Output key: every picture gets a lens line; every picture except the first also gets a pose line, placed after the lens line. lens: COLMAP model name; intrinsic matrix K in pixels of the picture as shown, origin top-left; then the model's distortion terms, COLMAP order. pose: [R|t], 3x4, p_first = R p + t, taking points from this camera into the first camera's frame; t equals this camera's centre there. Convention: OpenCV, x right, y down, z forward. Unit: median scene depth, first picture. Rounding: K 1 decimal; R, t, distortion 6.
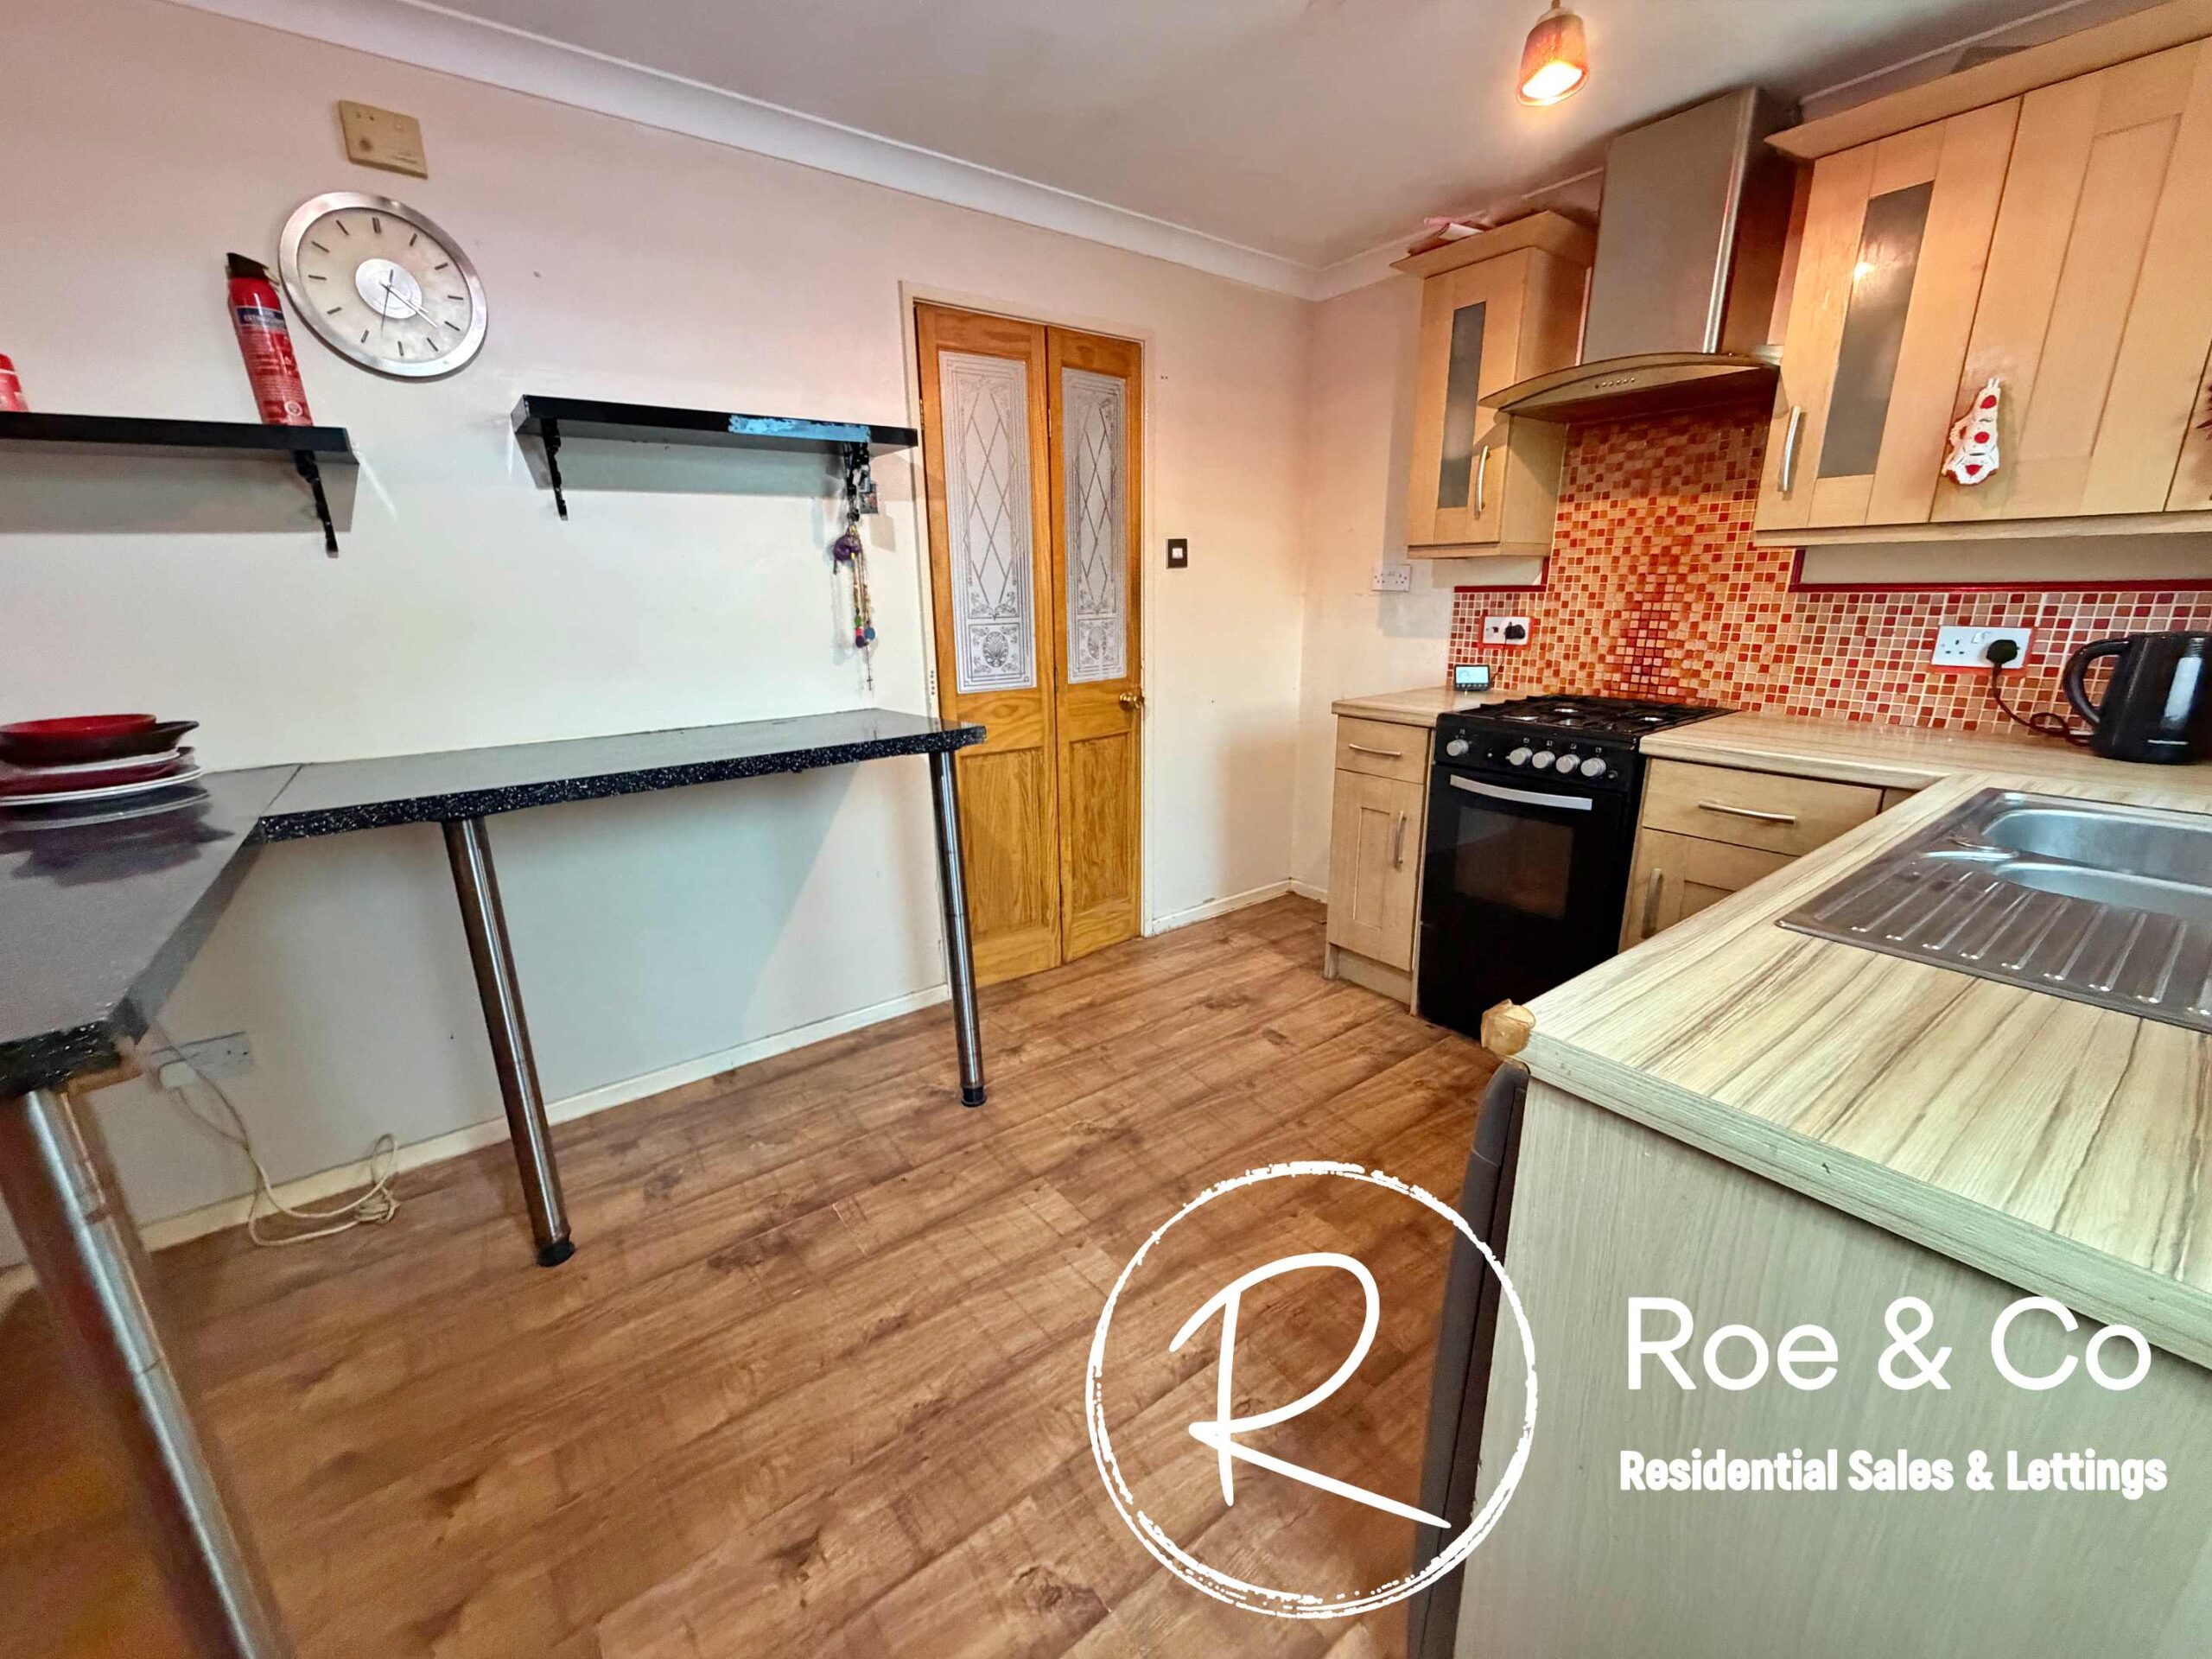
lens RADIAL K [[881.2, 0, 1099.3], [0, 881.2, 827.8], [0, 0, 1]] dist [0.000505, -0.000243]
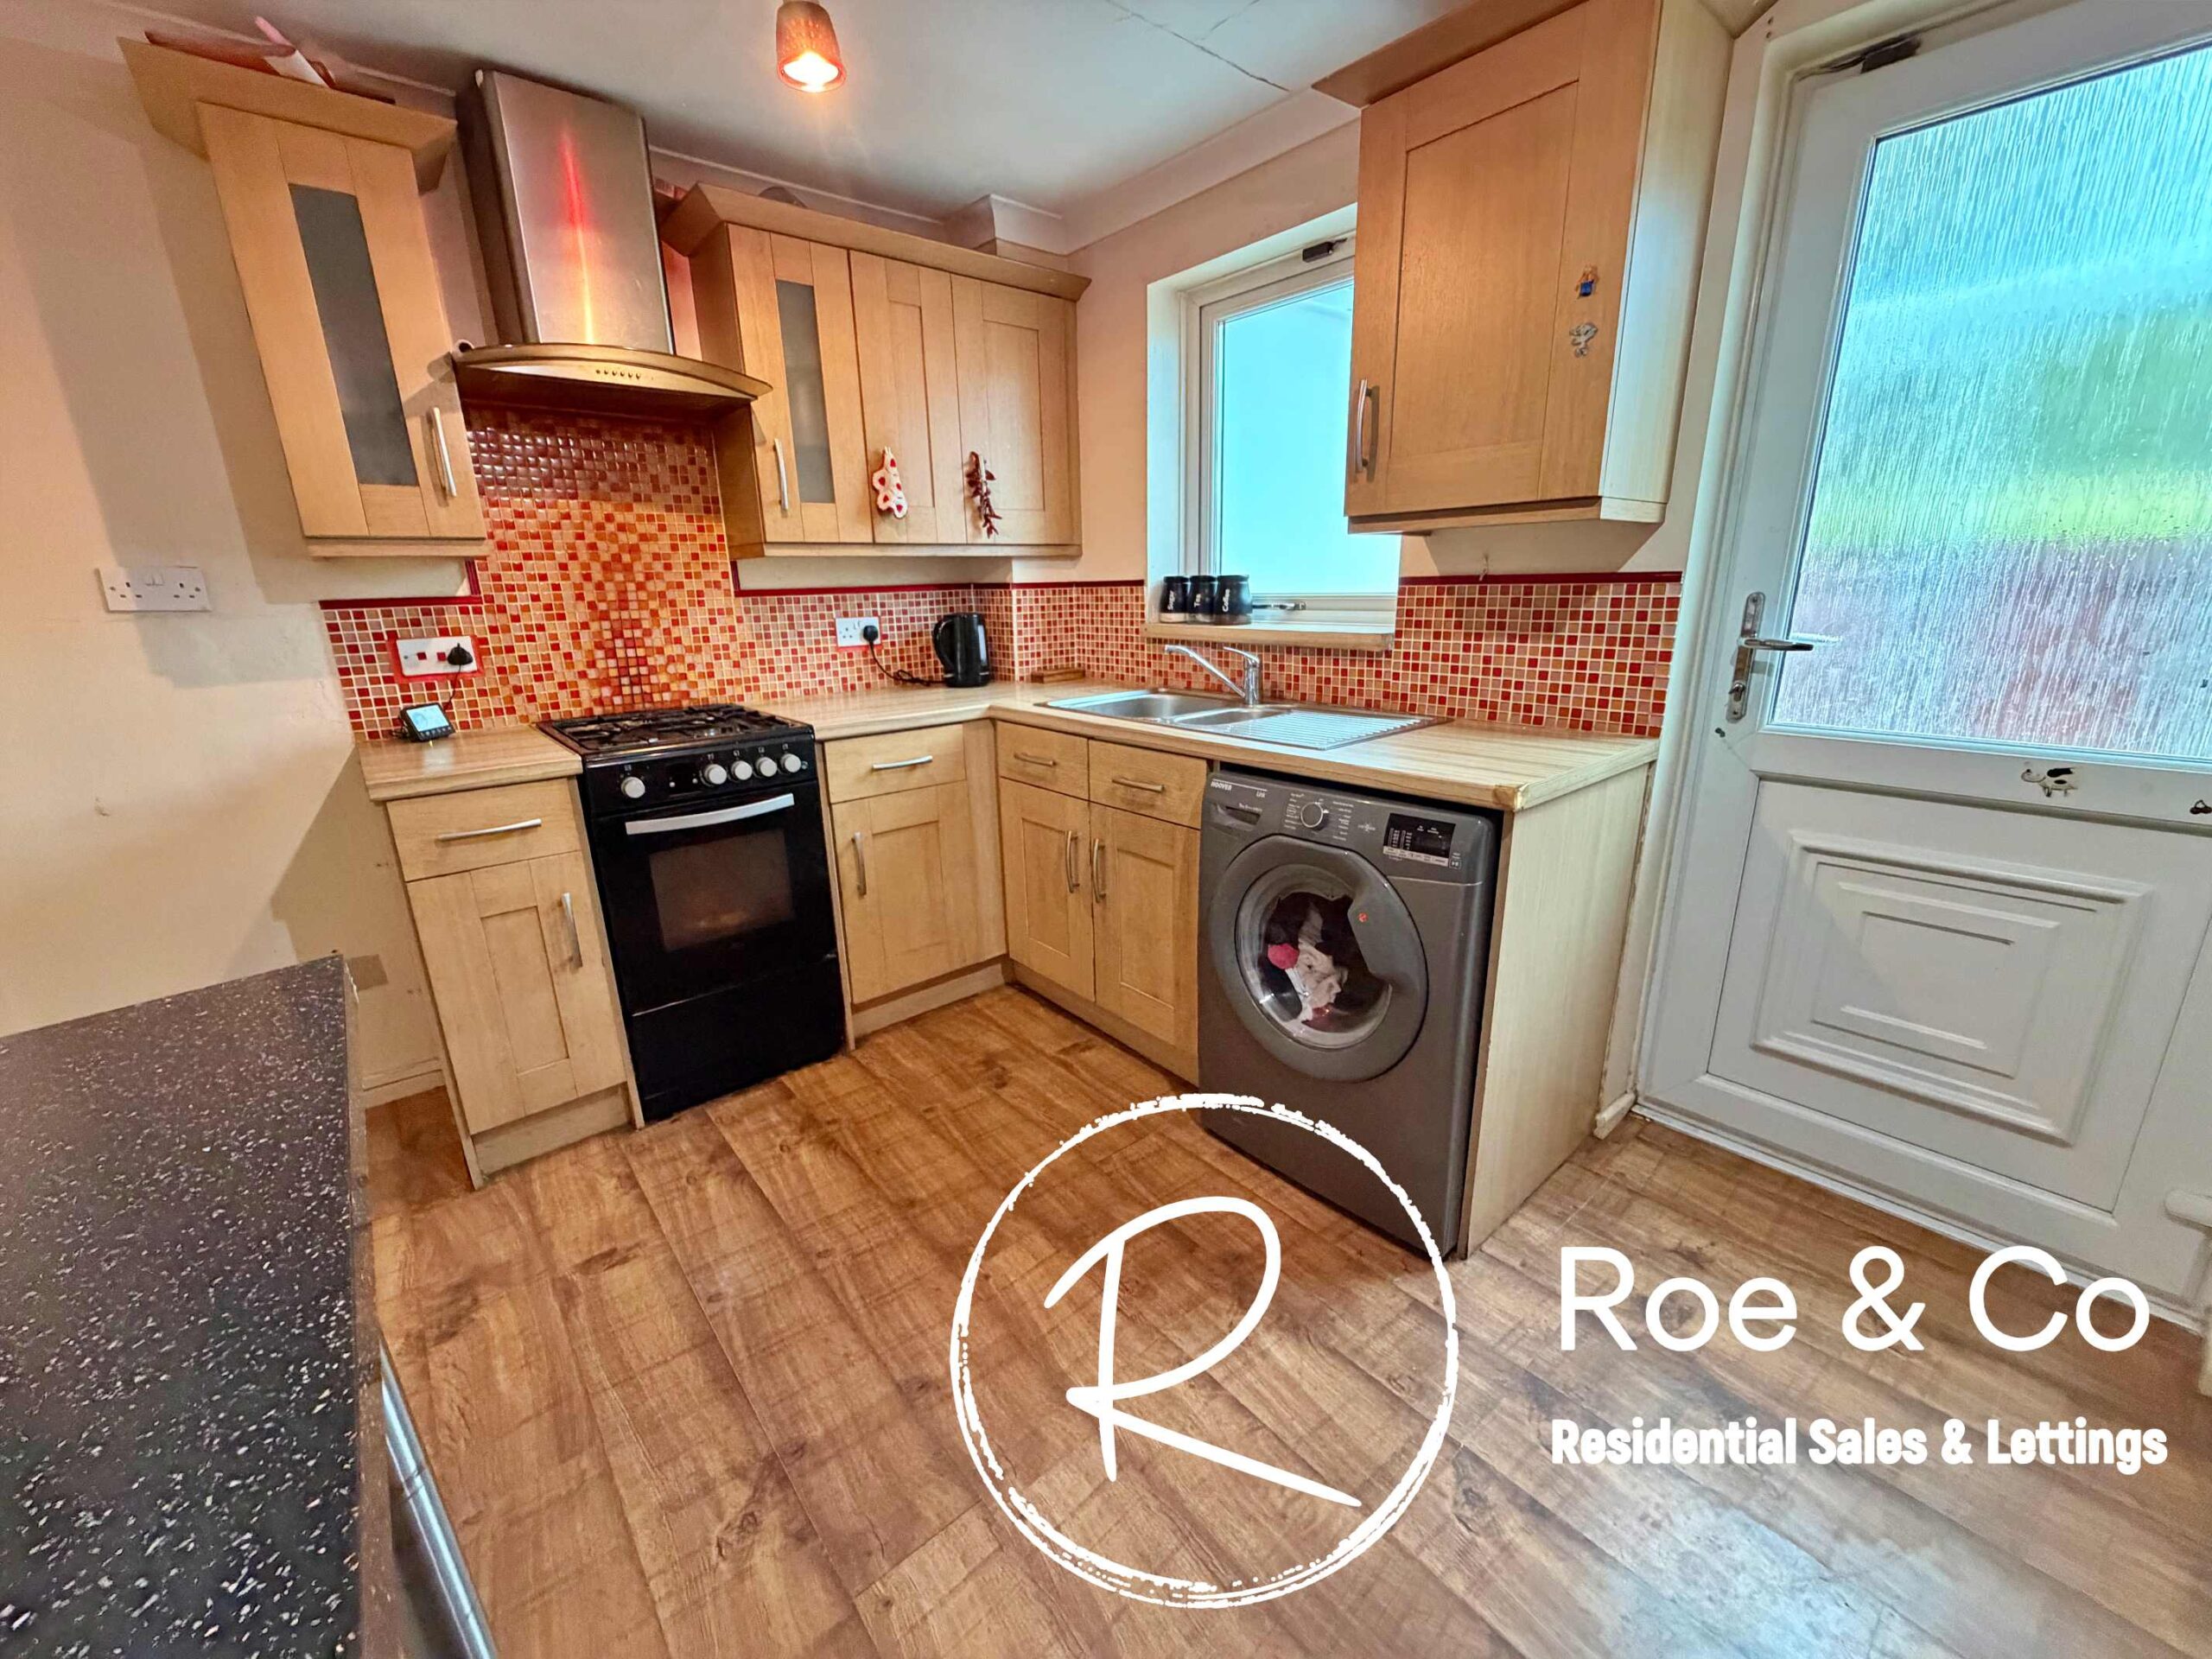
lens RADIAL K [[881.2, 0, 1099.3], [0, 881.2, 827.8], [0, 0, 1]] dist [0.000505, -0.000243]
pose [[-0.057642, -0.257107, 0.964662, -0.406781], [0.288995, 0.920601, 0.262632, -0.141490], [-0.955594, 0.293921, 0.021237, 0.557350]]
